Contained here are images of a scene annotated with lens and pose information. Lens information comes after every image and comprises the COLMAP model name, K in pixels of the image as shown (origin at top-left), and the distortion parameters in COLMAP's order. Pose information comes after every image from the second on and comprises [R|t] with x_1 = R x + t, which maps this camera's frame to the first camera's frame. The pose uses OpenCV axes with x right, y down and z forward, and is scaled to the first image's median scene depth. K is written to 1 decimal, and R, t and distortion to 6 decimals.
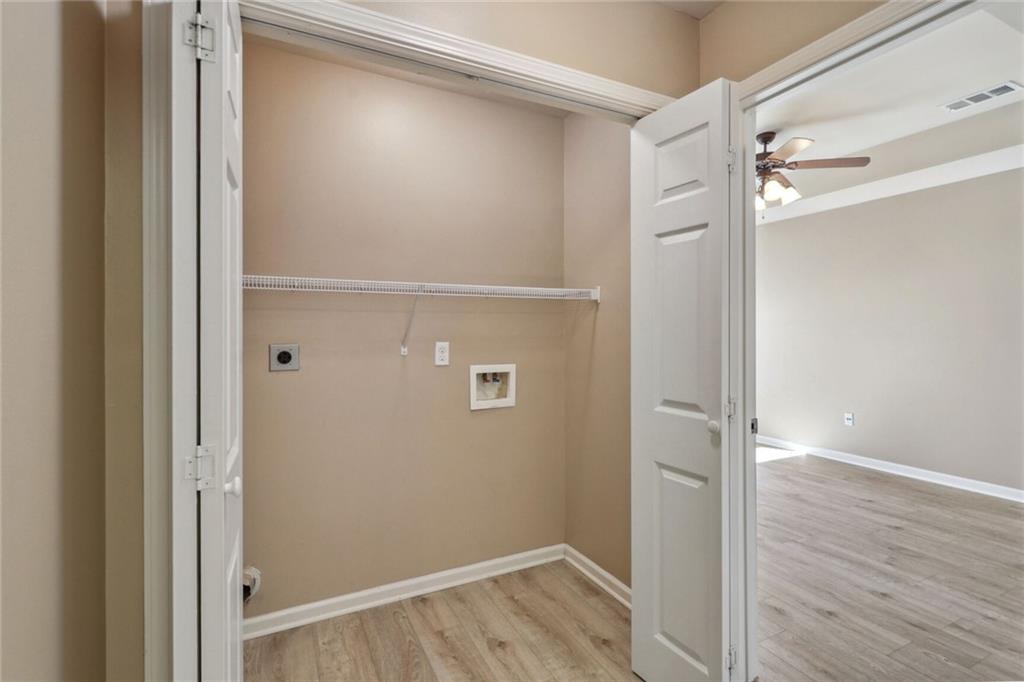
lens RADIAL K [[472.7, 0, 515.8], [0, 472.7, 334.1], [0, 0, 1]] dist [-0.013455, -0.000075]
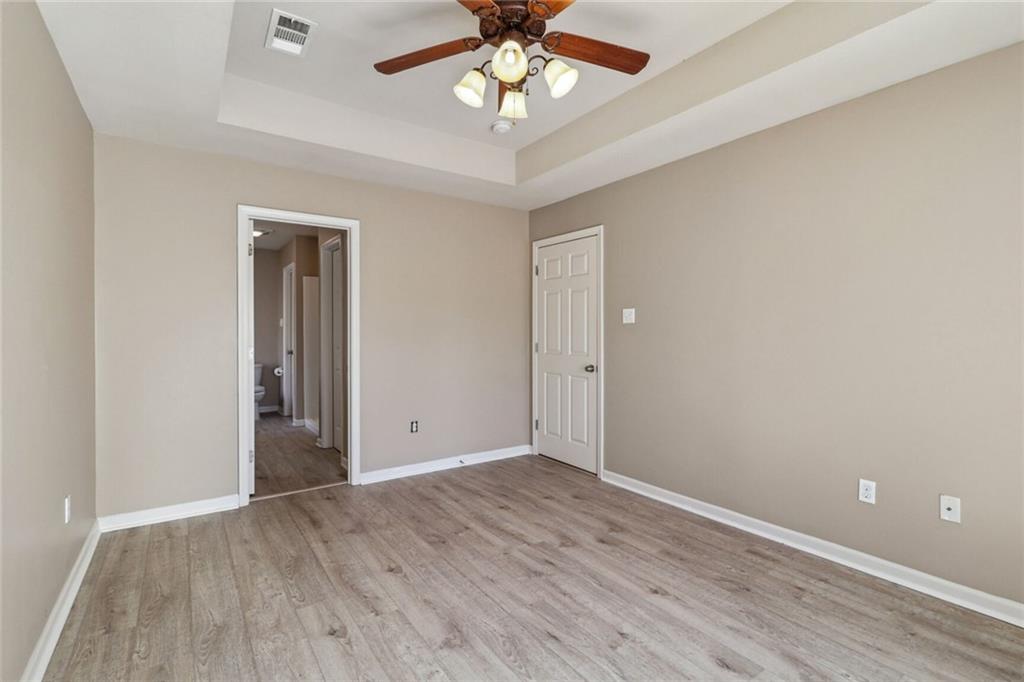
lens RADIAL K [[472.7, 0, 515.8], [0, 472.7, 334.1], [0, 0, 1]] dist [-0.013455, -0.000075]
pose [[-0.986596, 0.011688, -0.162762, 0.720780], [0.010755, 0.999920, 0.006613, 0.000105], [0.162827, 0.004774, -0.986643, 1.815615]]
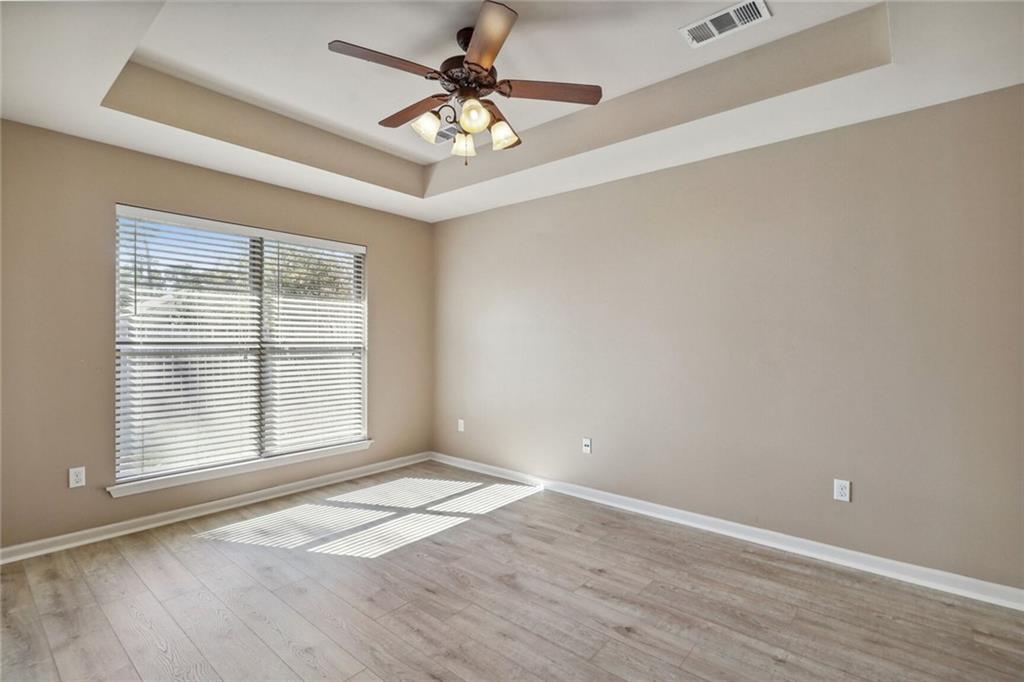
lens RADIAL K [[472.7, 0, 515.8], [0, 472.7, 334.1], [0, 0, 1]] dist [-0.013455, -0.000075]
pose [[0.911122, 0.017794, 0.411753, 0.375073], [-0.011519, 0.999777, -0.017718, 0.001074], [-0.411976, 0.011400, 0.911123, 0.436762]]
